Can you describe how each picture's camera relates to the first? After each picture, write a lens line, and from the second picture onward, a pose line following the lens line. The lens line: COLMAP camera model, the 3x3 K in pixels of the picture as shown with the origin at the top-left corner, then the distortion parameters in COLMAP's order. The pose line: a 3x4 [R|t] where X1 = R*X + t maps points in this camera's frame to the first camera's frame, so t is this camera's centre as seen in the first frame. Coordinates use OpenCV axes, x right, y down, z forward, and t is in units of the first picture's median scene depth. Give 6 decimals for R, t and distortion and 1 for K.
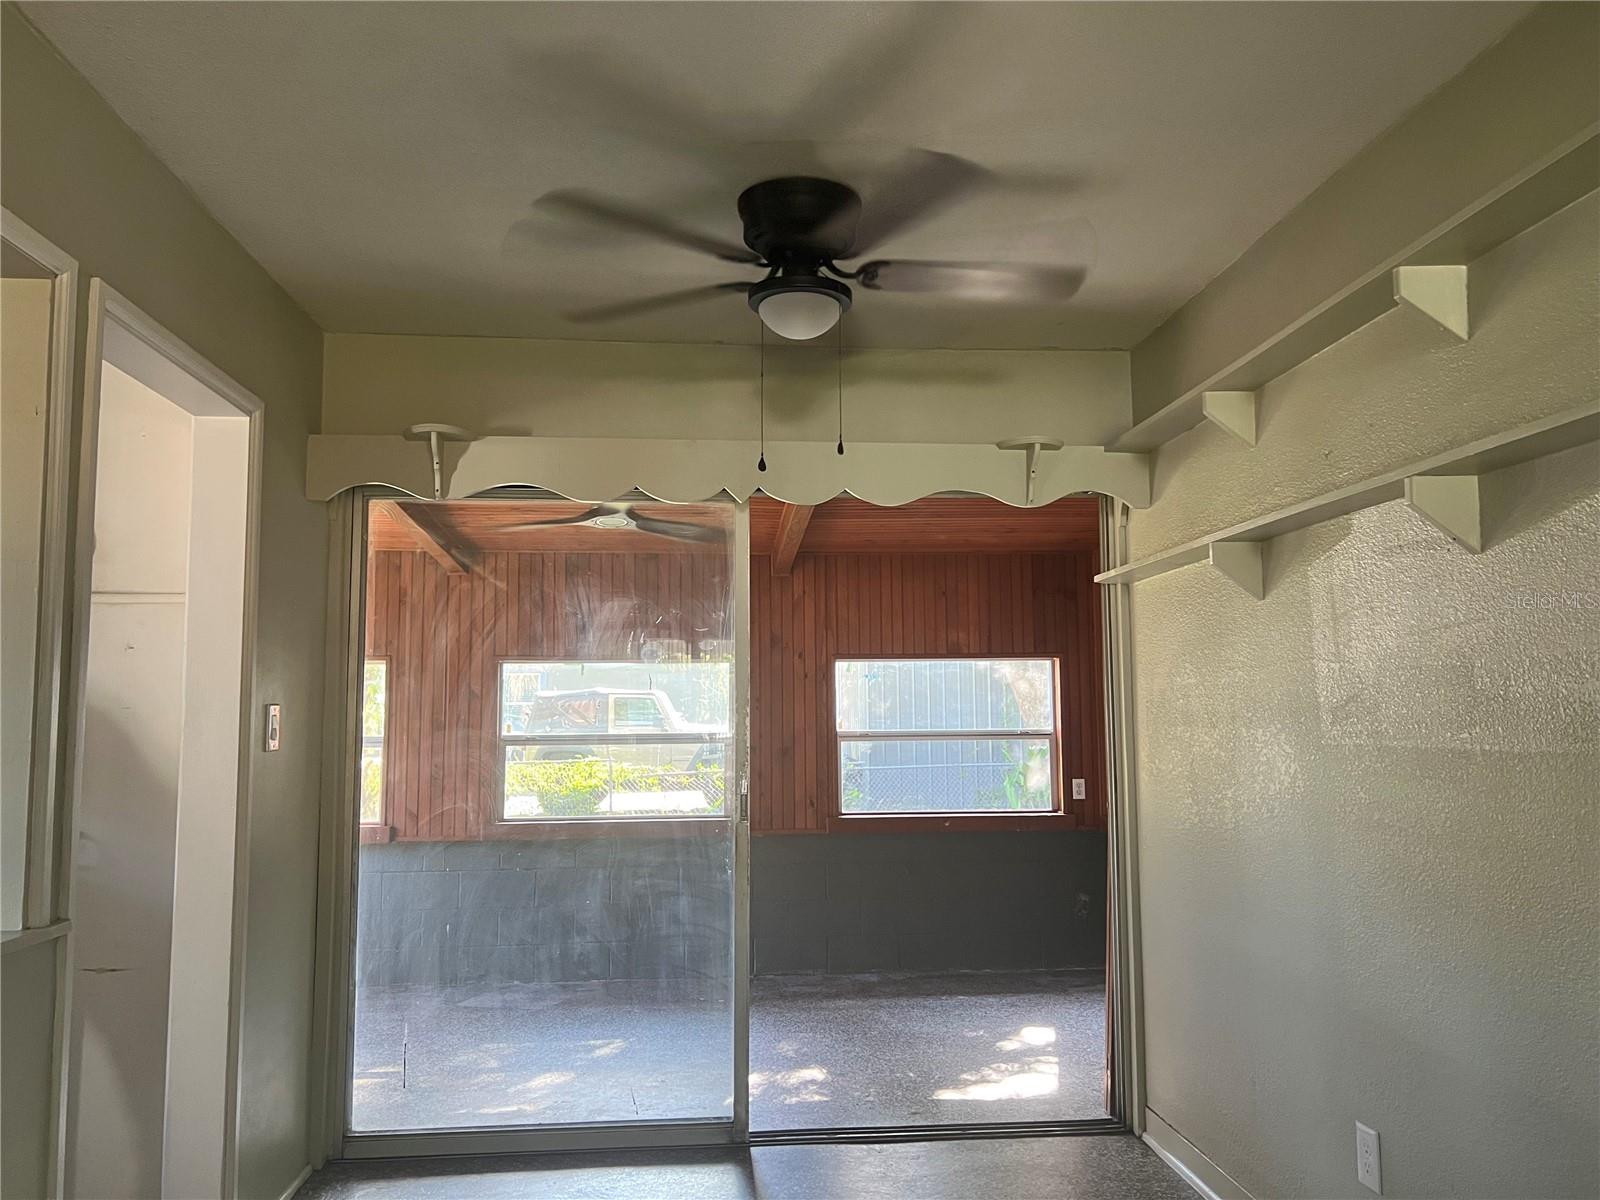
lens RADIAL K [[1210.7, 0, 797.8], [0, 1210.7, 619.4], [0, 0, 1]] dist [0.047767, -0.031019]
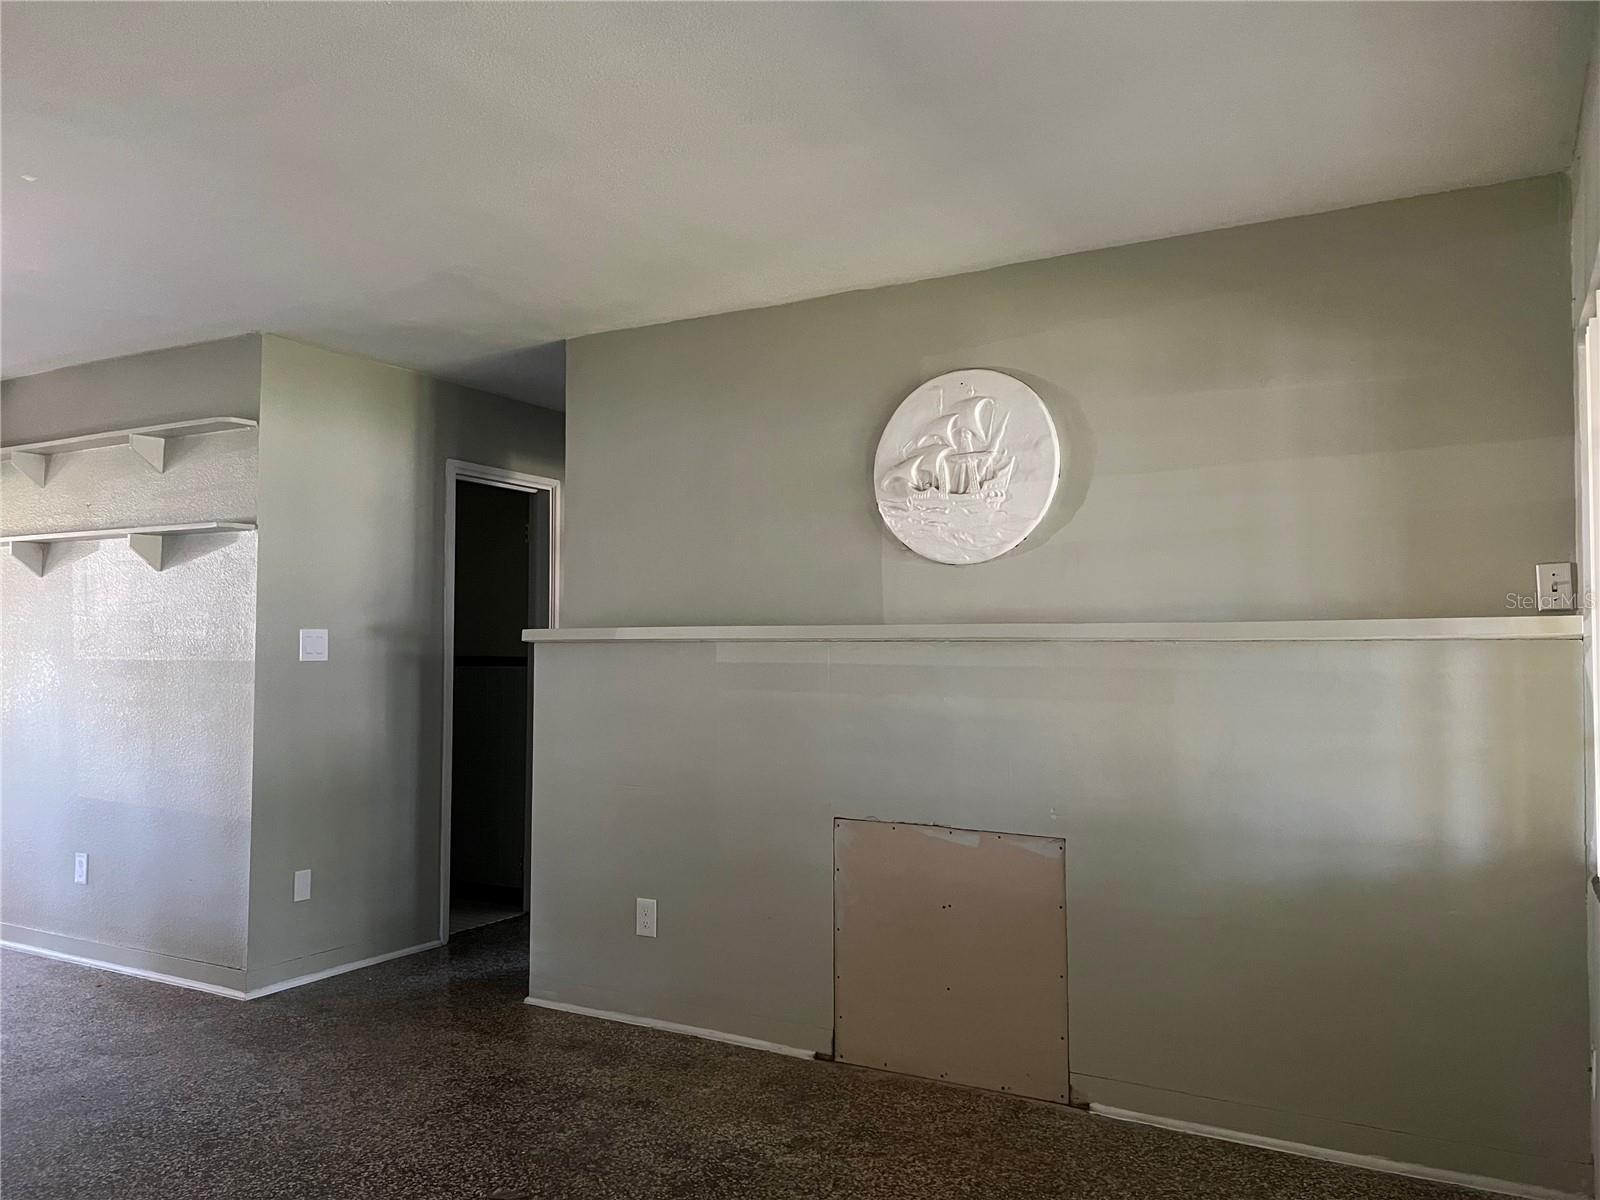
lens RADIAL K [[1210.7, 0, 794.6], [0, 1210.7, 603.1], [0, 0, 1]] dist [0.047767, -0.031019]
pose [[0.575772, 0.044535, 0.816396, -0.339542], [-0.076064, 0.997103, -0.000748, -0.047850], [-0.814064, -0.061667, 0.577492, -0.704341]]
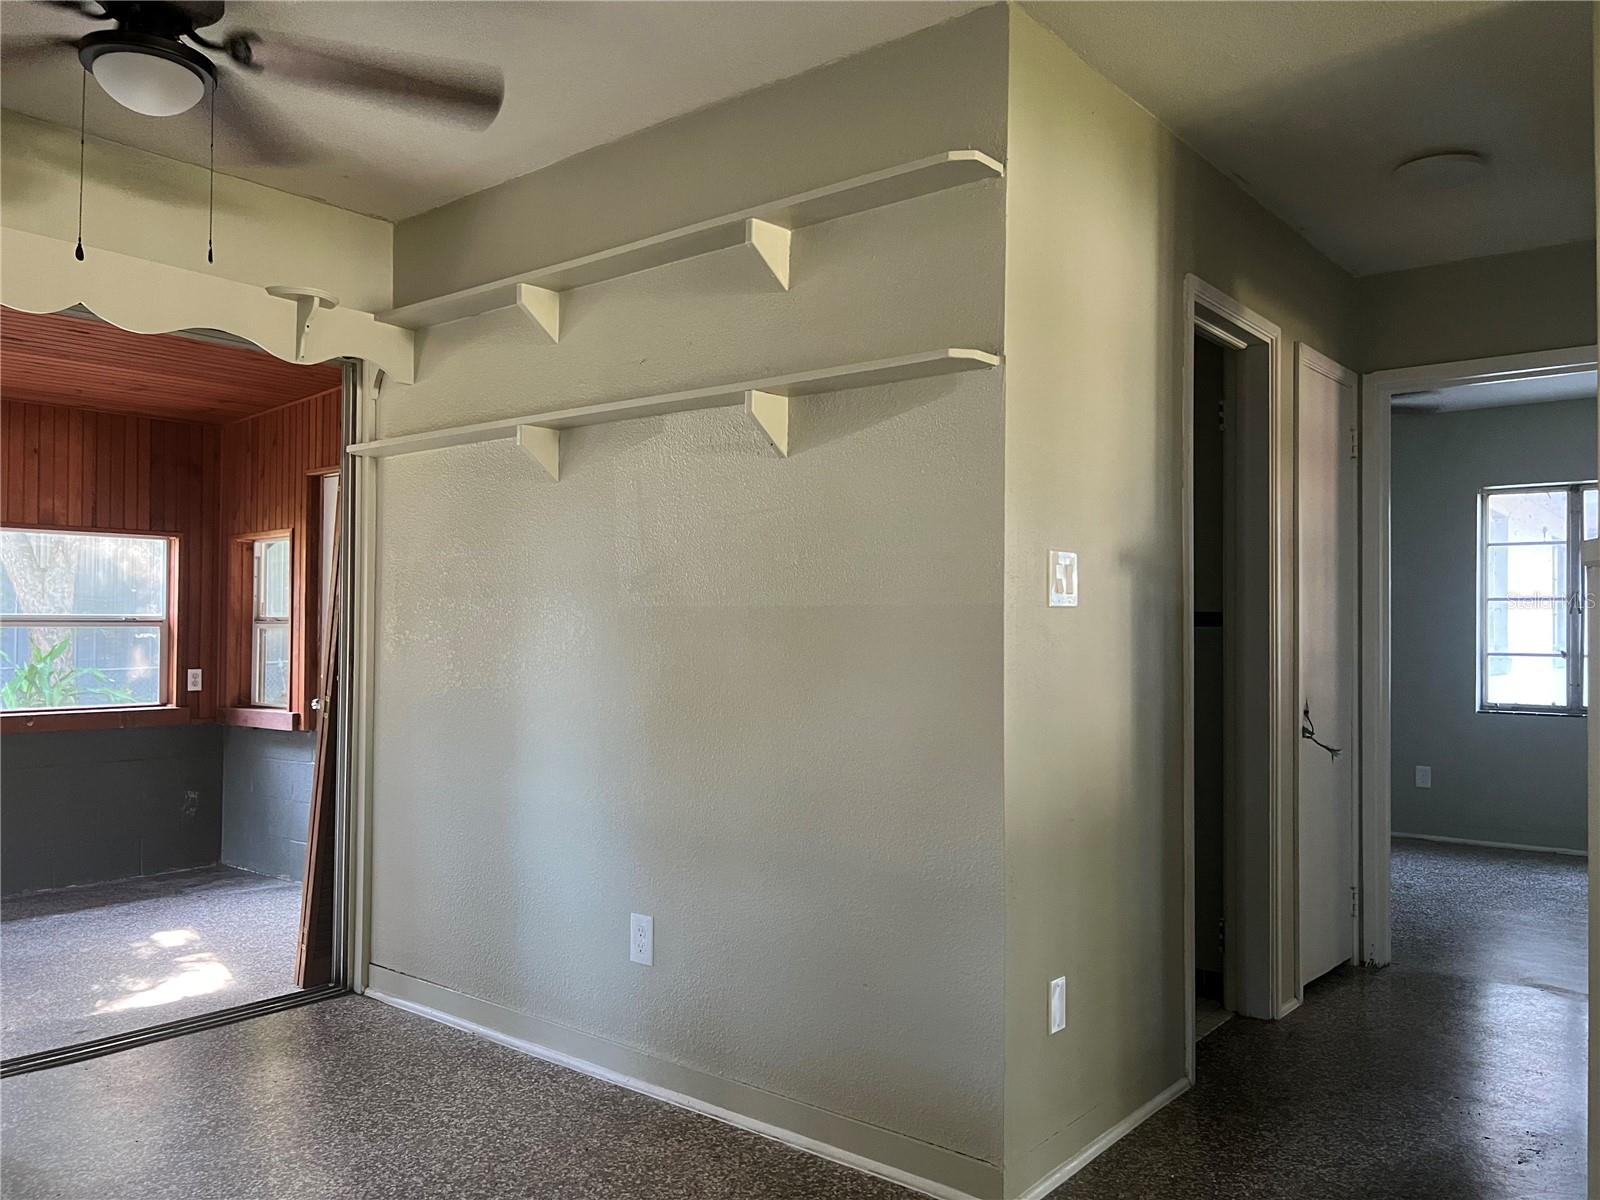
lens RADIAL K [[1210.7, 0, 788.2], [0, 1210.7, 619.1], [0, 0, 1]] dist [0.047767, -0.031019]
pose [[0.702354, 0.022640, 0.711468, -0.210052], [-0.073420, 0.996467, 0.040771, 0.038703], [-0.708031, -0.080872, 0.701535, 0.045172]]
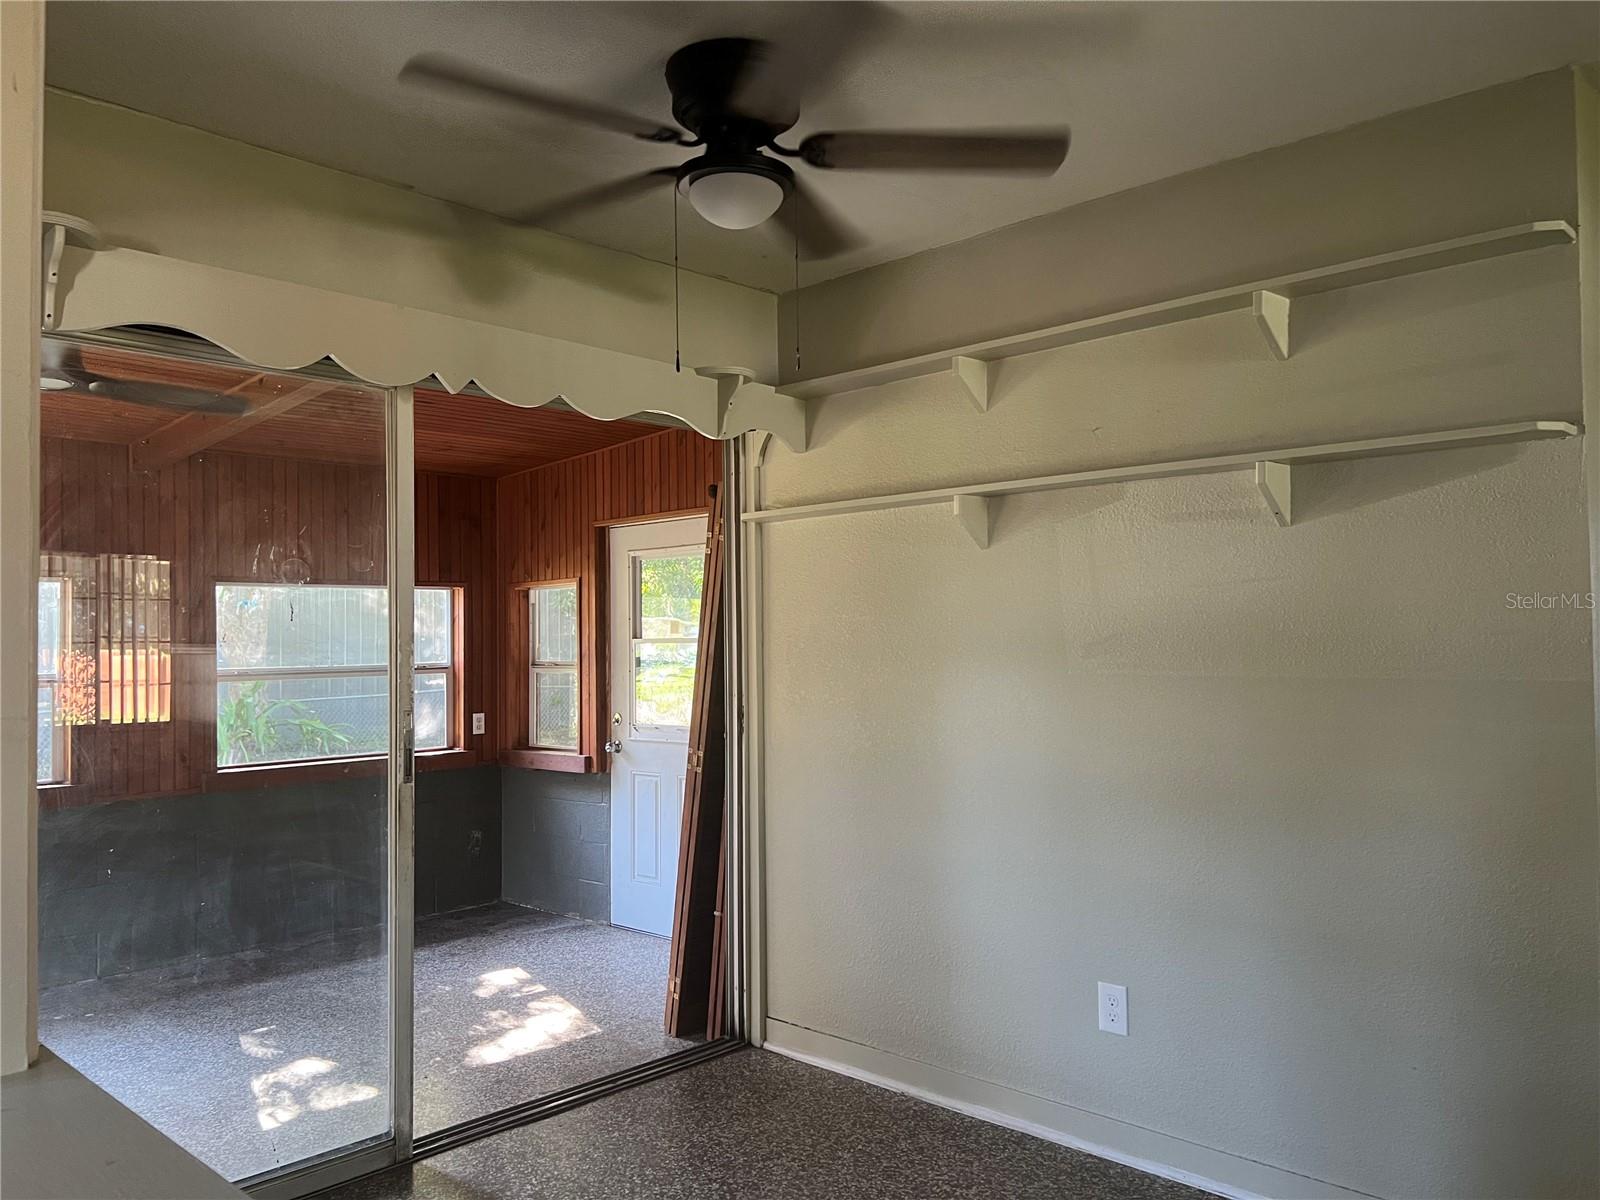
lens RADIAL K [[1210.7, 0, 766.9], [0, 1210.7, 607.4], [0, 0, 1]] dist [0.047767, -0.031019]
pose [[0.757316, 0.017411, 0.652816, -0.411024], [-0.048850, 0.998354, 0.030043, 0.012160], [-0.651219, -0.054642, 0.756920, 0.221644]]
